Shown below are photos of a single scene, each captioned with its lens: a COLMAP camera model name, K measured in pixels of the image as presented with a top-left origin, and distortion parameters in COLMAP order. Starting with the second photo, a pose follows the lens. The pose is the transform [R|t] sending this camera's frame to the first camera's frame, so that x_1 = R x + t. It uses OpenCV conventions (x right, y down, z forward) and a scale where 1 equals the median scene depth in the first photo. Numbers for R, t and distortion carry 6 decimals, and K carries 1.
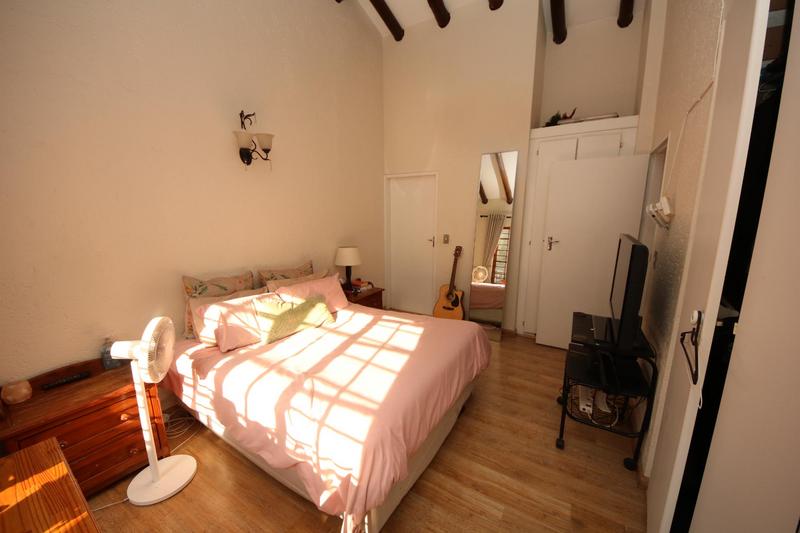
lens RADIAL K [[296.3, 0, 400.0], [0, 296.3, 266.5], [0, 0, 1]] dist [0.021471, -0.020369]
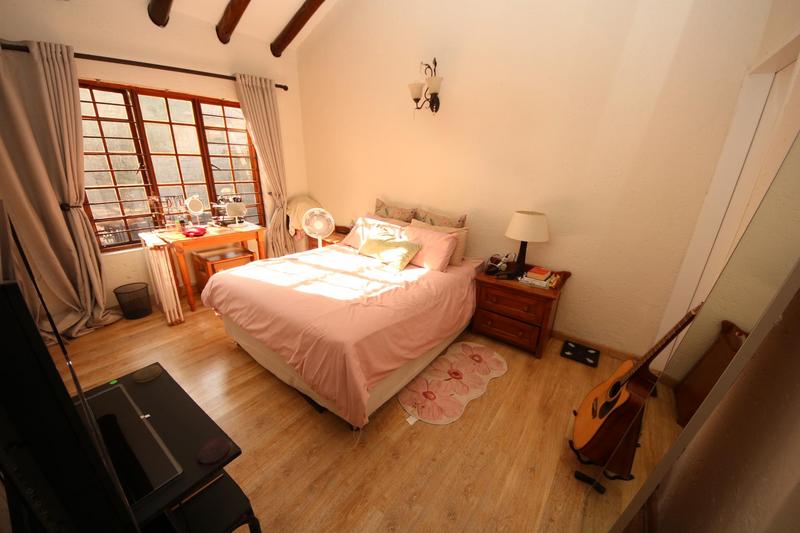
lens RADIAL K [[296.3, 0, 400.0], [0, 296.3, 266.5], [0, 0, 1]] dist [0.021471, -0.020369]
pose [[-0.079317, 0.339393, -0.937294, 0.853281], [-0.208085, 0.913907, 0.348533, -0.207436], [0.974889, 0.222681, -0.001866, 1.179442]]
